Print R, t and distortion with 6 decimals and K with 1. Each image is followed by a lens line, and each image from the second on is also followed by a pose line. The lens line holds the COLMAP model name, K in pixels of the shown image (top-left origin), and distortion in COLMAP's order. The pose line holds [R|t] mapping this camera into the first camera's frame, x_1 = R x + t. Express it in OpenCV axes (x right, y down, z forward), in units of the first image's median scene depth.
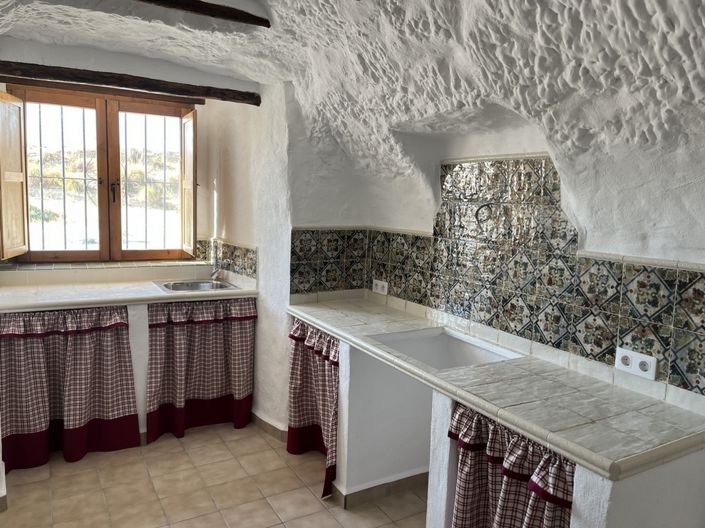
lens RADIAL K [[539.0, 0, 352.5], [0, 539.0, 264.0], [0, 0, 1]] dist [0.089097, -0.110495]
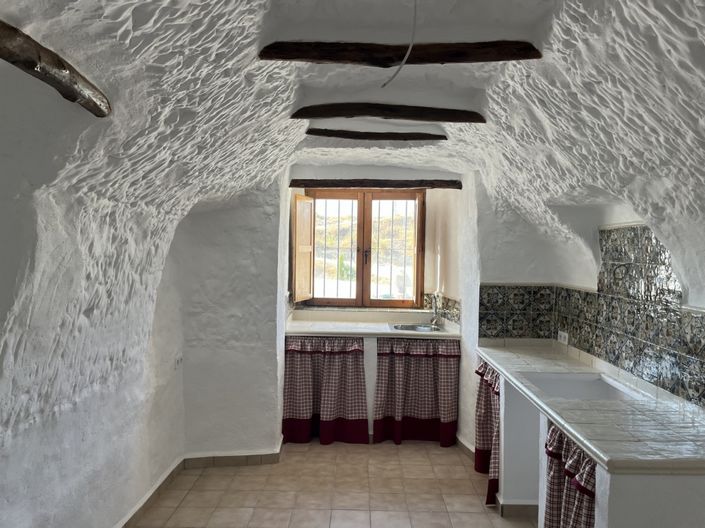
lens RADIAL K [[539.0, 0, 352.5], [0, 539.0, 264.0], [0, 0, 1]] dist [0.089097, -0.110495]
pose [[0.859318, -0.006144, -0.511405, 0.270900], [-0.049998, 0.994129, -0.095956, 0.022681], [0.508992, 0.108026, 0.853966, -0.216804]]
